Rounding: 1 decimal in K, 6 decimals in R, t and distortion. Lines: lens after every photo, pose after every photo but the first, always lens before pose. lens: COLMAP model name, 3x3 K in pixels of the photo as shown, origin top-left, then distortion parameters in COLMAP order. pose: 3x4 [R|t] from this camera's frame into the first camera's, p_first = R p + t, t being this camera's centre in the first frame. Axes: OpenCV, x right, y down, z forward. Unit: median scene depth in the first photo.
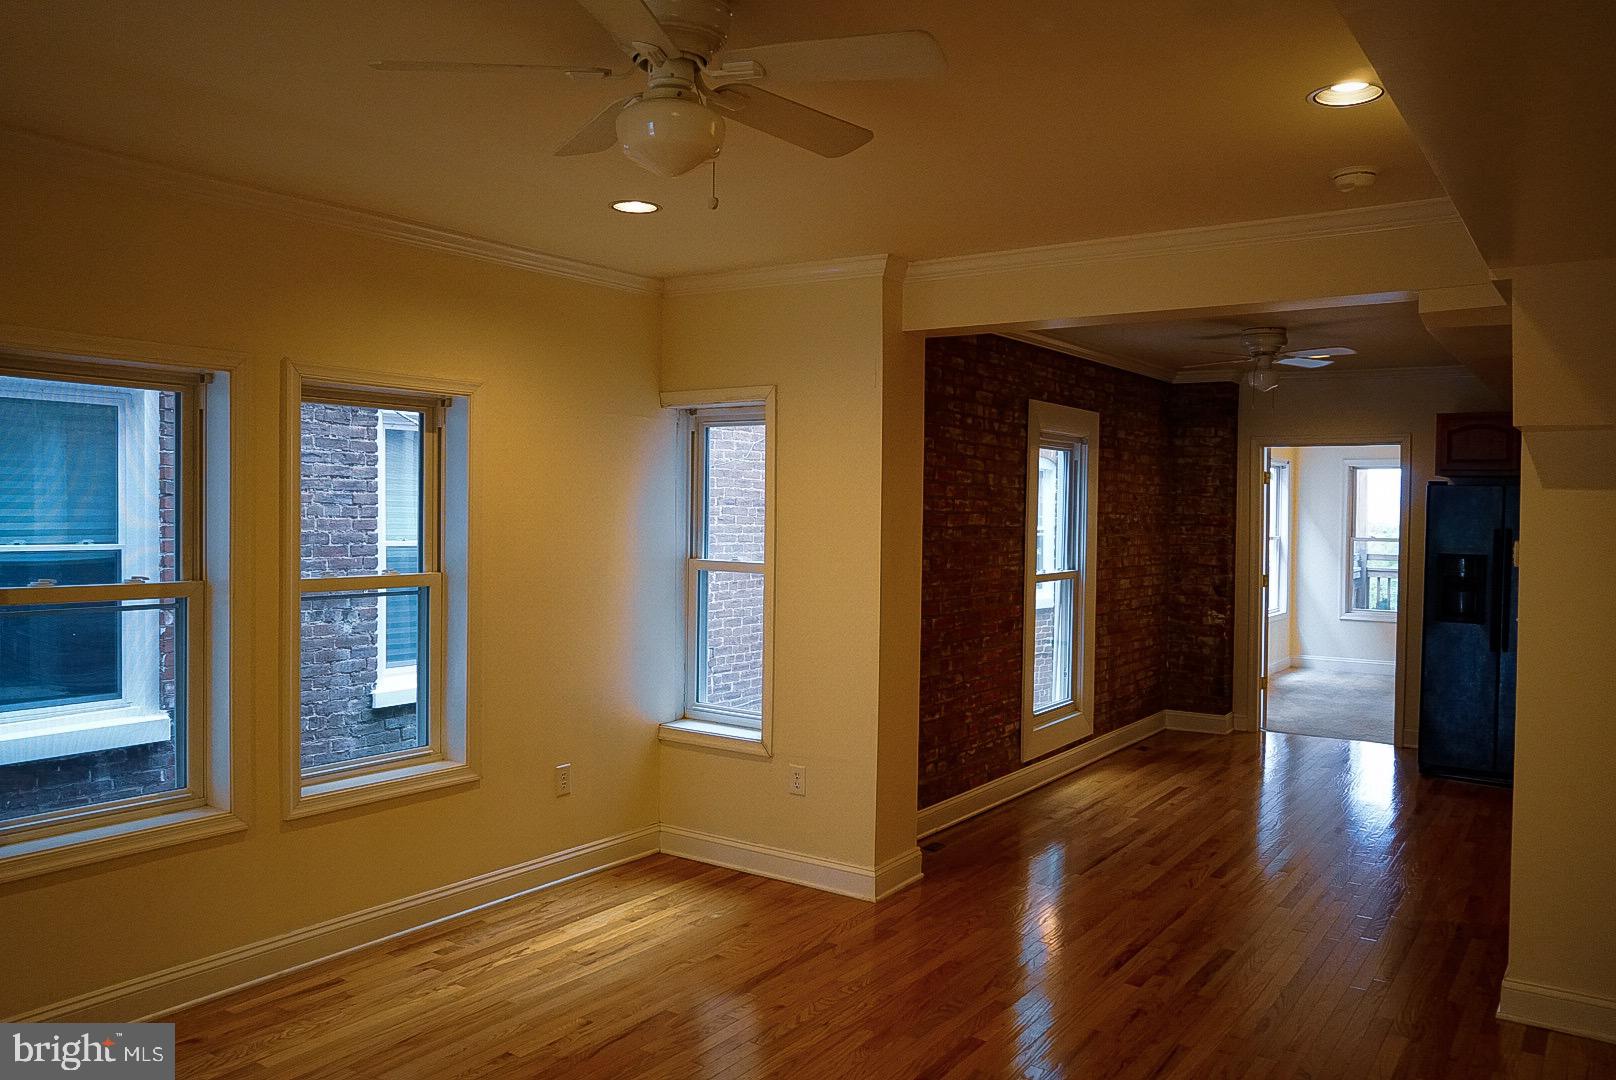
lens RADIAL K [[1196.4, 0, 814.3], [0, 1196.4, 541.2], [0, 0, 1]] dist [-0.053335, 0.052026]
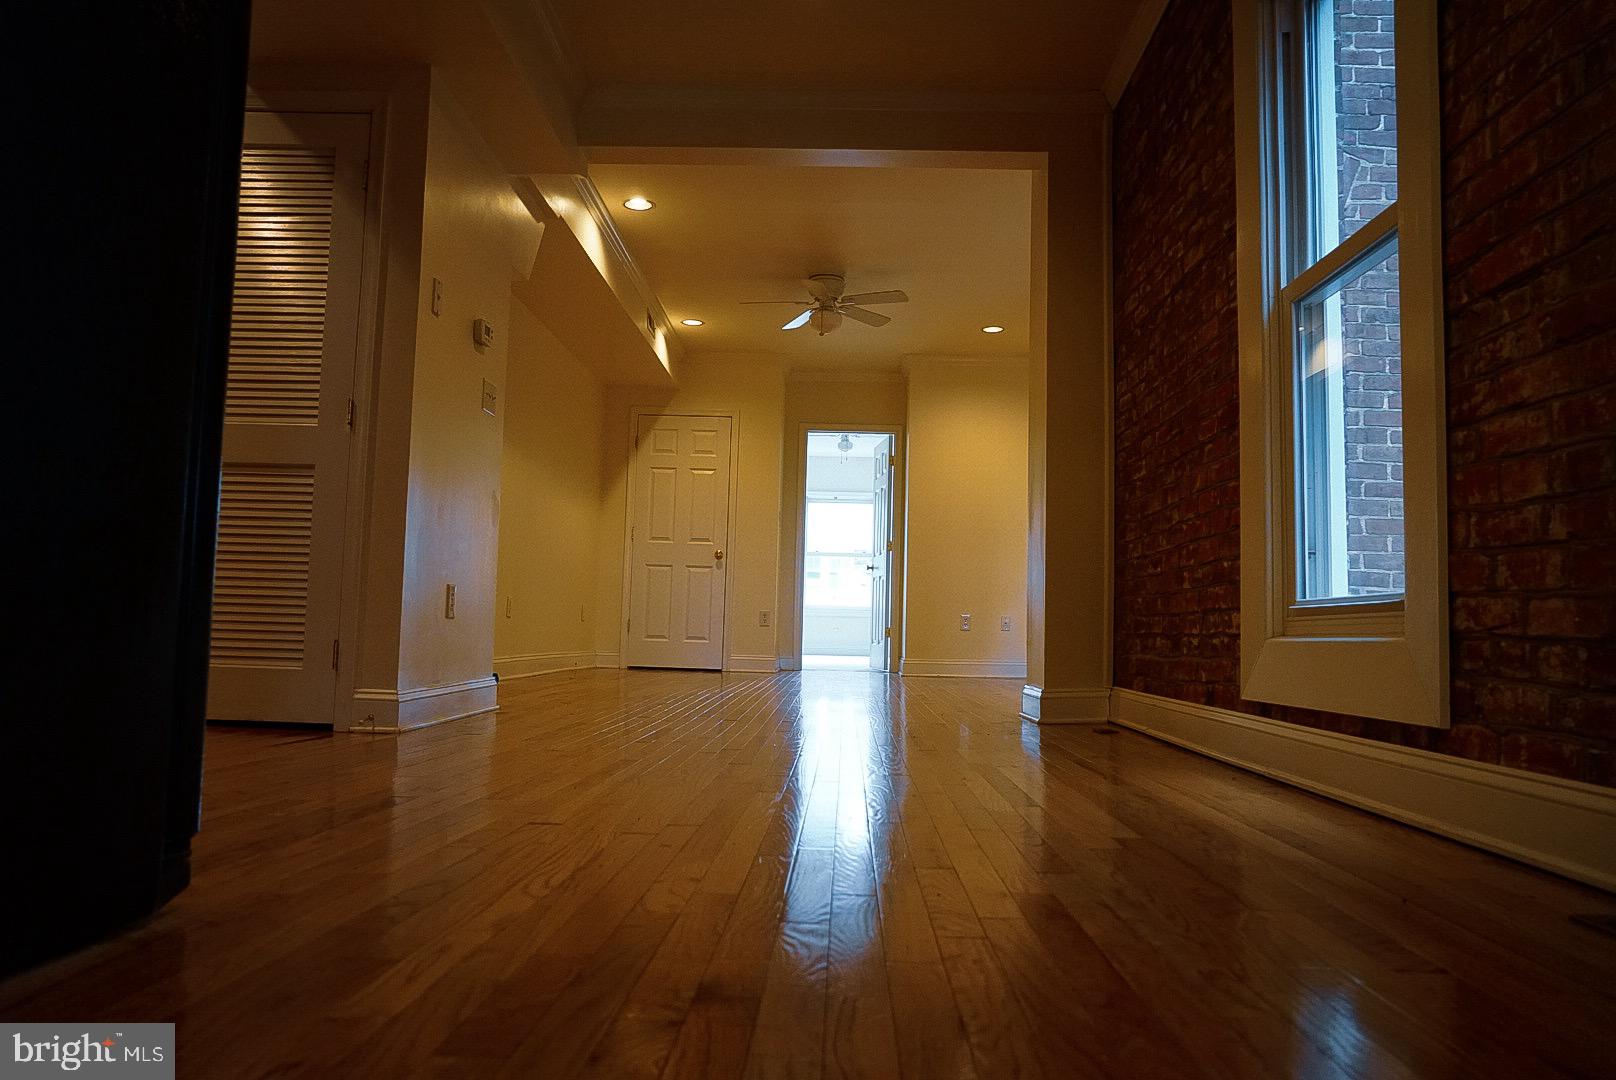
lens RADIAL K [[1196.4, 0, 814.1], [0, 1196.4, 545.7], [0, 0, 1]] dist [-0.053335, 0.052026]
pose [[-0.838716, -0.071958, -0.539793, 0.506408], [-0.049982, 0.997219, -0.055274, 0.141465], [0.542270, -0.019379, -0.839981, 1.150857]]
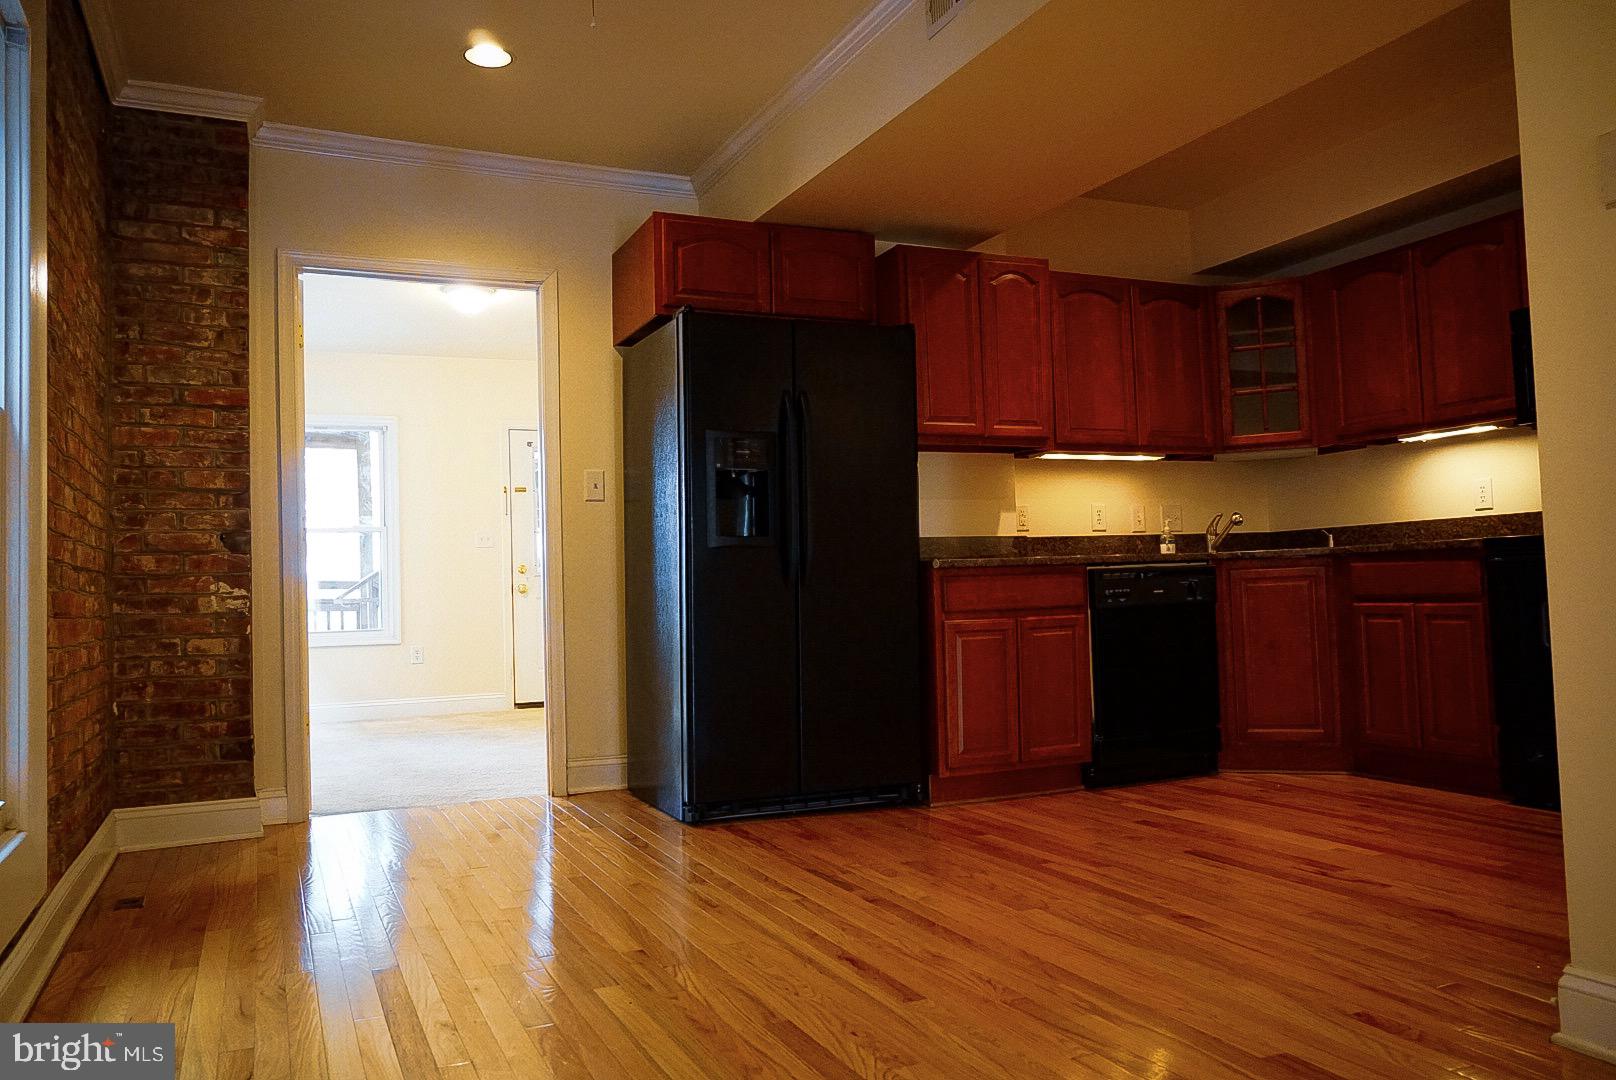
lens RADIAL K [[1196.4, 0, 807.8], [0, 1196.4, 539.7], [0, 0, 1]] dist [-0.053335, 0.052026]
pose [[0.512885, 0.011072, 0.858386, 0.050715], [0.058382, 0.997152, -0.047745, 0.088208], [-0.856470, 0.074602, 0.510778, 0.623090]]
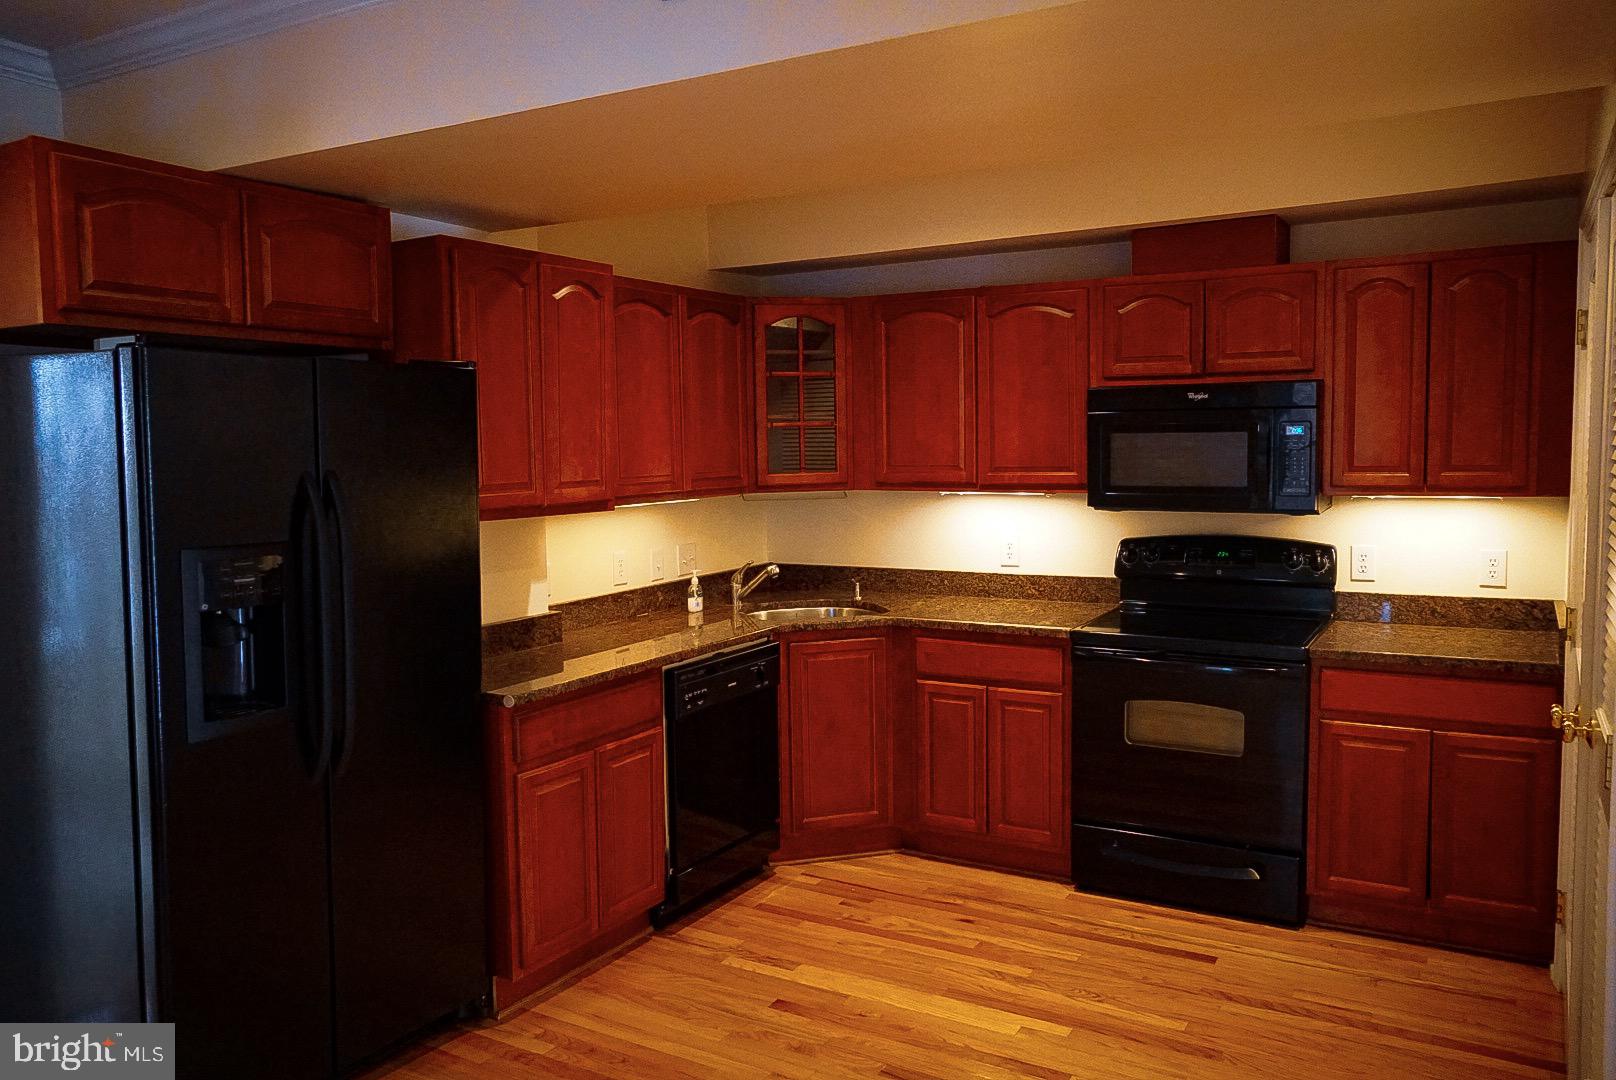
lens RADIAL K [[1196.4, 0, 806.2], [0, 1196.4, 542.2], [0, 0, 1]] dist [-0.053335, 0.052026]
pose [[-0.080279, -0.092484, 0.992473, 0.163272], [0.040141, 0.994579, 0.095927, -0.016616], [-0.995964, 0.047540, -0.076131, 0.793330]]
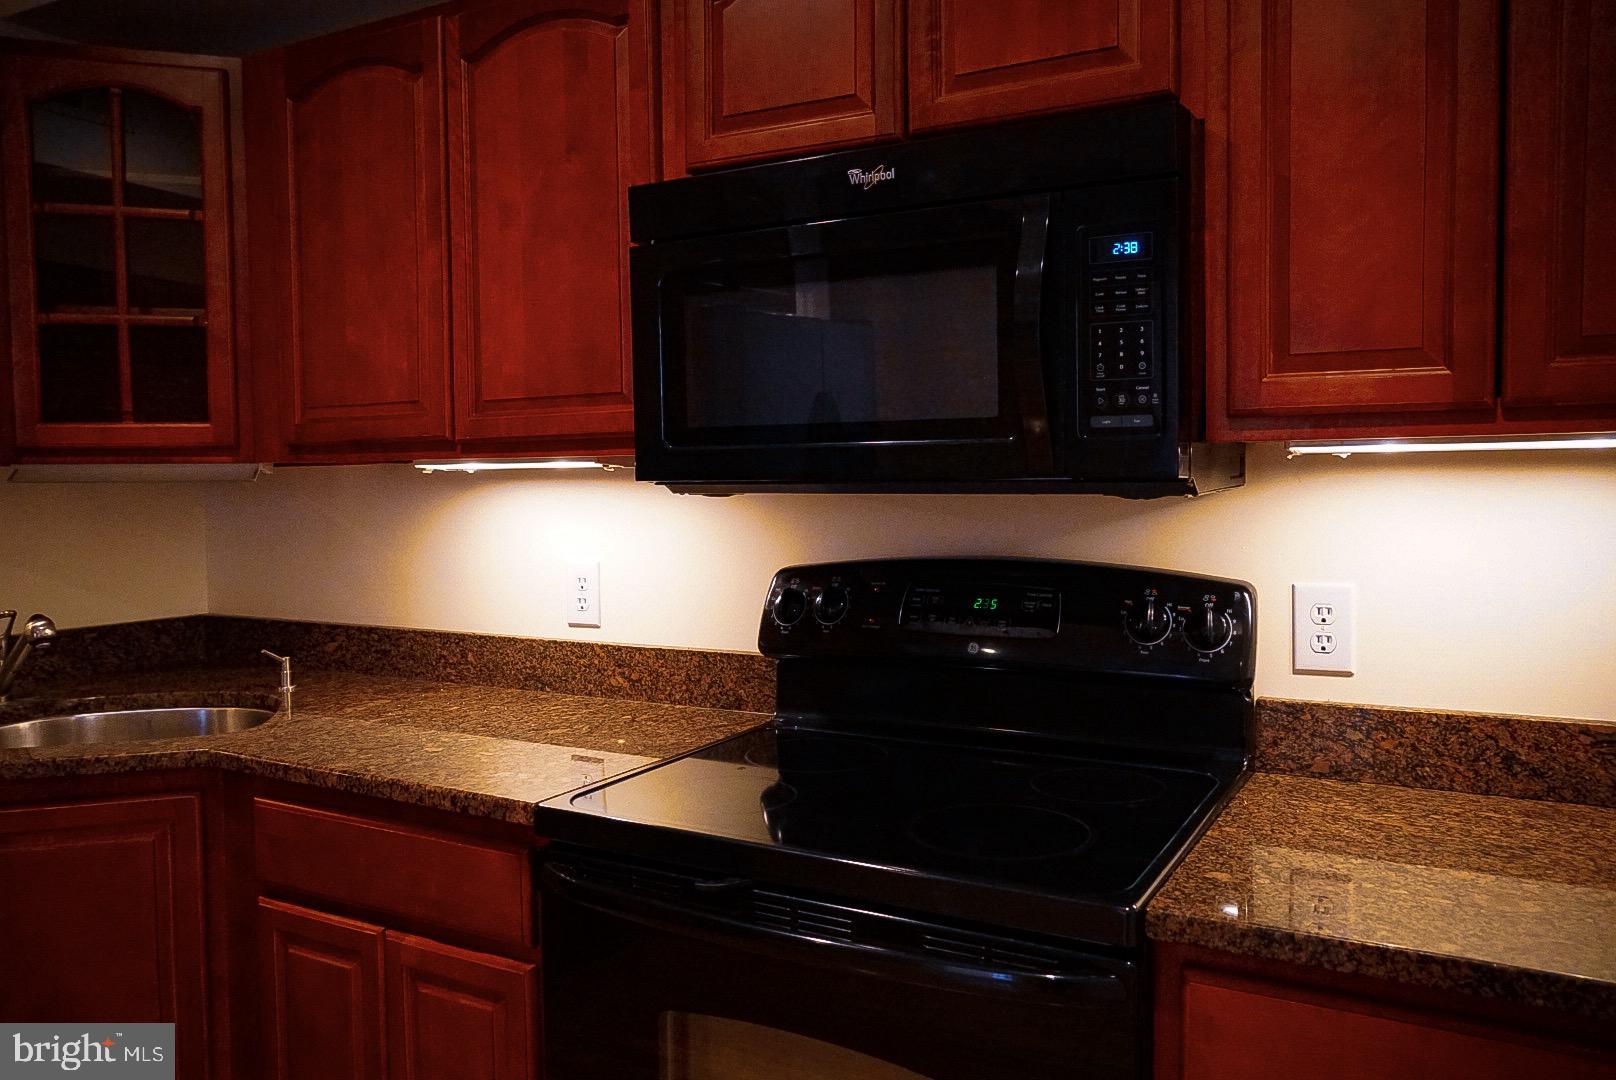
lens RADIAL K [[1196.4, 0, 808.7], [0, 1196.4, 537.3], [0, 0, 1]] dist [-0.053335, 0.052026]
pose [[-0.097186, -0.049606, 0.994029, 0.484707], [0.031641, 0.998098, 0.052902, 0.025502], [-0.994763, 0.036593, -0.095432, 0.606511]]
